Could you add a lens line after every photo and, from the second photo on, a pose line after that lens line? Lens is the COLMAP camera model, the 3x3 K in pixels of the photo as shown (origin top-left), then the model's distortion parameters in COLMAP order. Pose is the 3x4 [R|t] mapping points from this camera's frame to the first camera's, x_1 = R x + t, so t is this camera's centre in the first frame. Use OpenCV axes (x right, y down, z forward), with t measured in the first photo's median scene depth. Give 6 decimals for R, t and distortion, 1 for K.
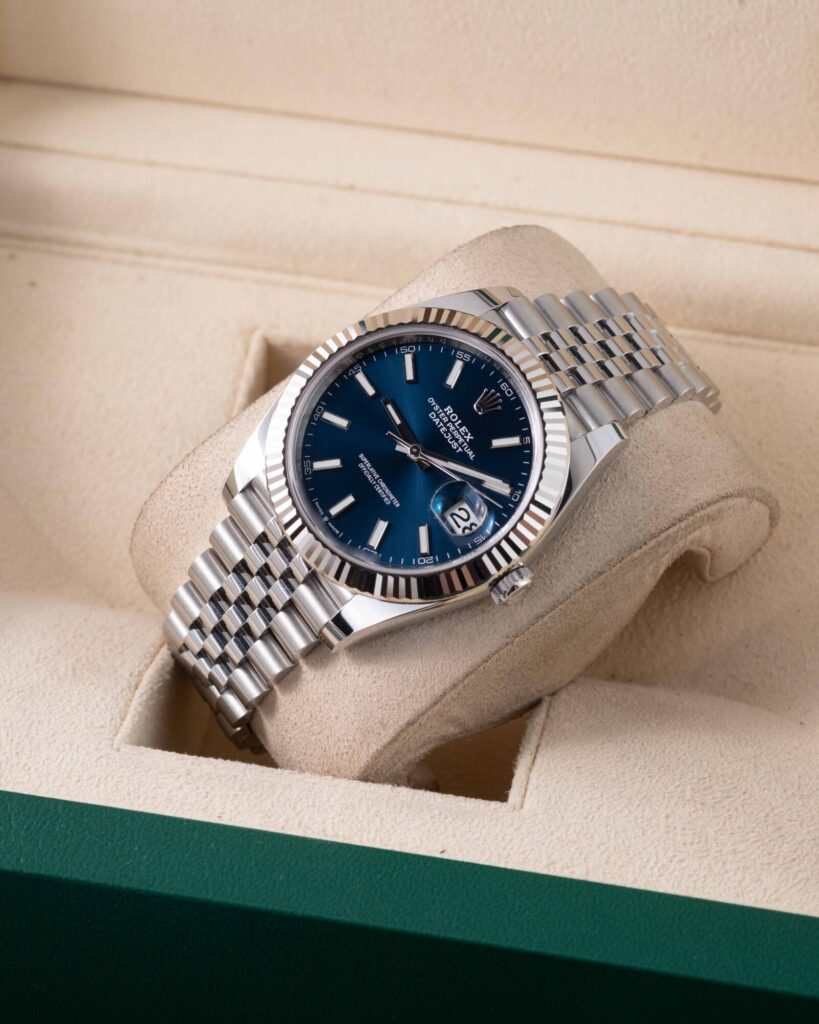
lens RADIAL K [[3873.8, 0, 409.5], [0, 3873.8, 512.0], [0, 0, 1]] dist [0.126901, 1.720017]
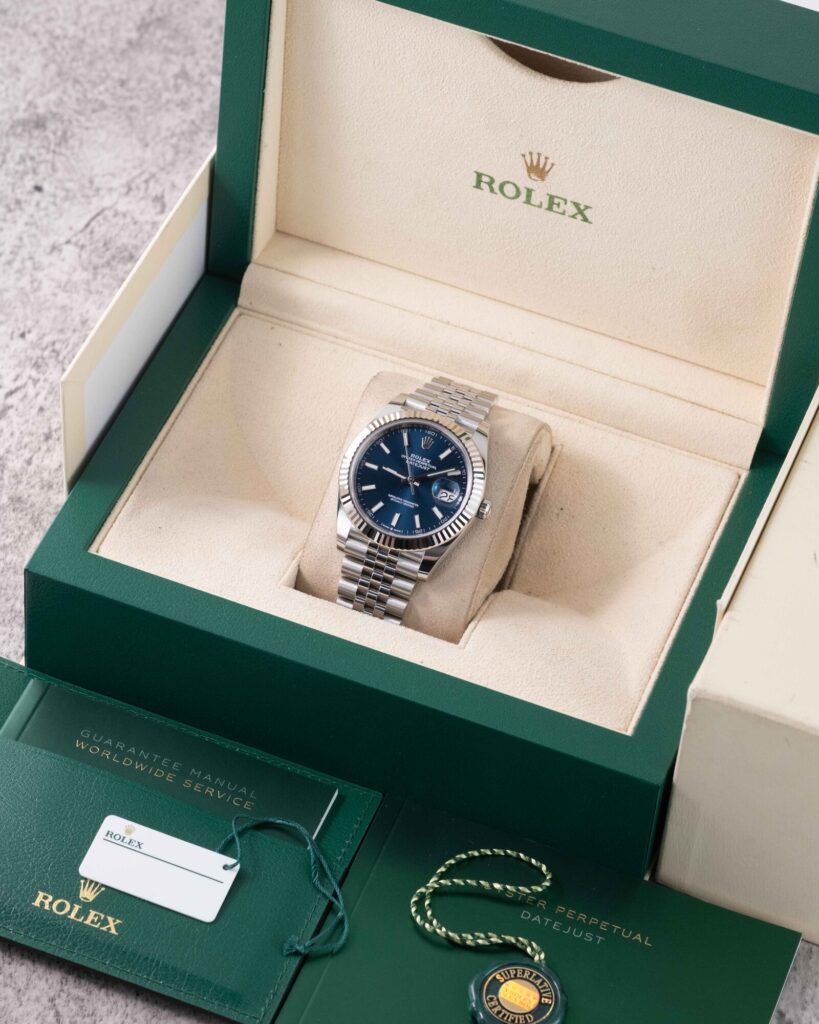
lens RADIAL K [[3873.8, 0, 409.5], [0, 3873.8, 512.0], [0, 0, 1]] dist [0.126901, 1.720017]
pose [[0.983500, 0.169745, -0.062564, 0.118512], [-0.166730, 0.984701, 0.050656, -0.097105], [0.070205, -0.039389, 0.996755, -1.081876]]
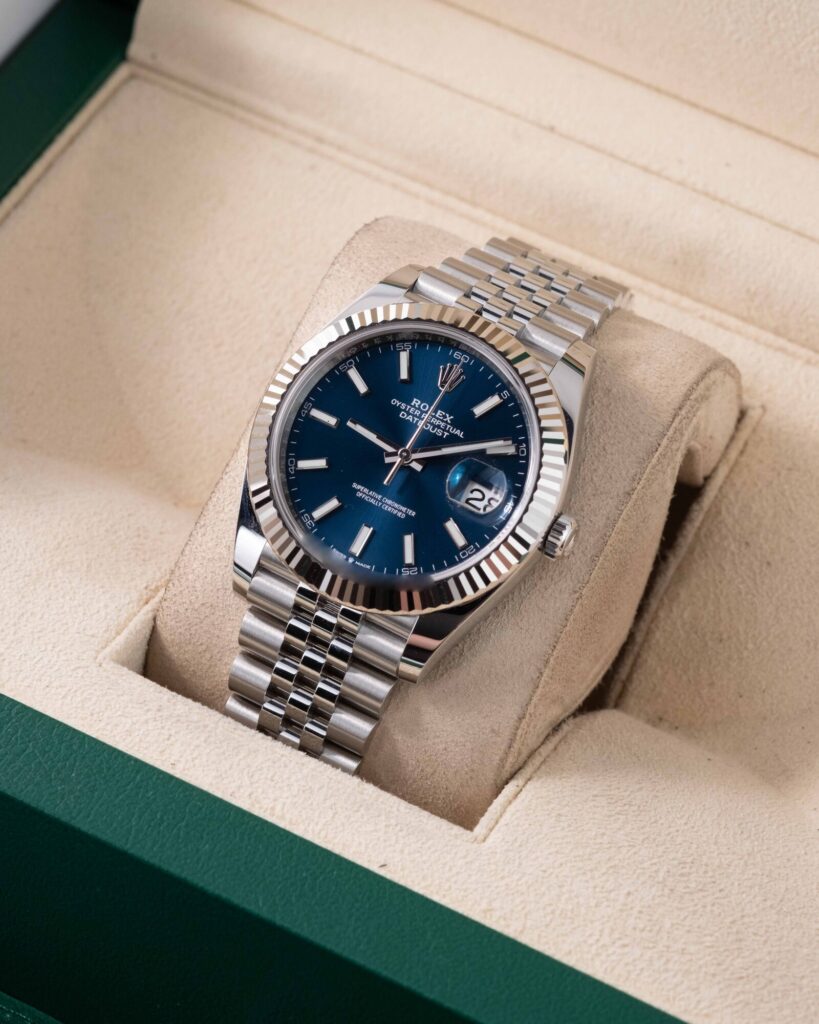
lens RADIAL K [[4086.2, 0, 409.5], [0, 4086.2, 512.0], [0, 0, 1]] dist [0.265403, -4.059564]
pose [[0.954033, 0.260751, -0.147750, 0.137633], [-0.249633, 0.964178, 0.089690, -0.084800], [0.165844, -0.048684, 0.984950, 0.028343]]
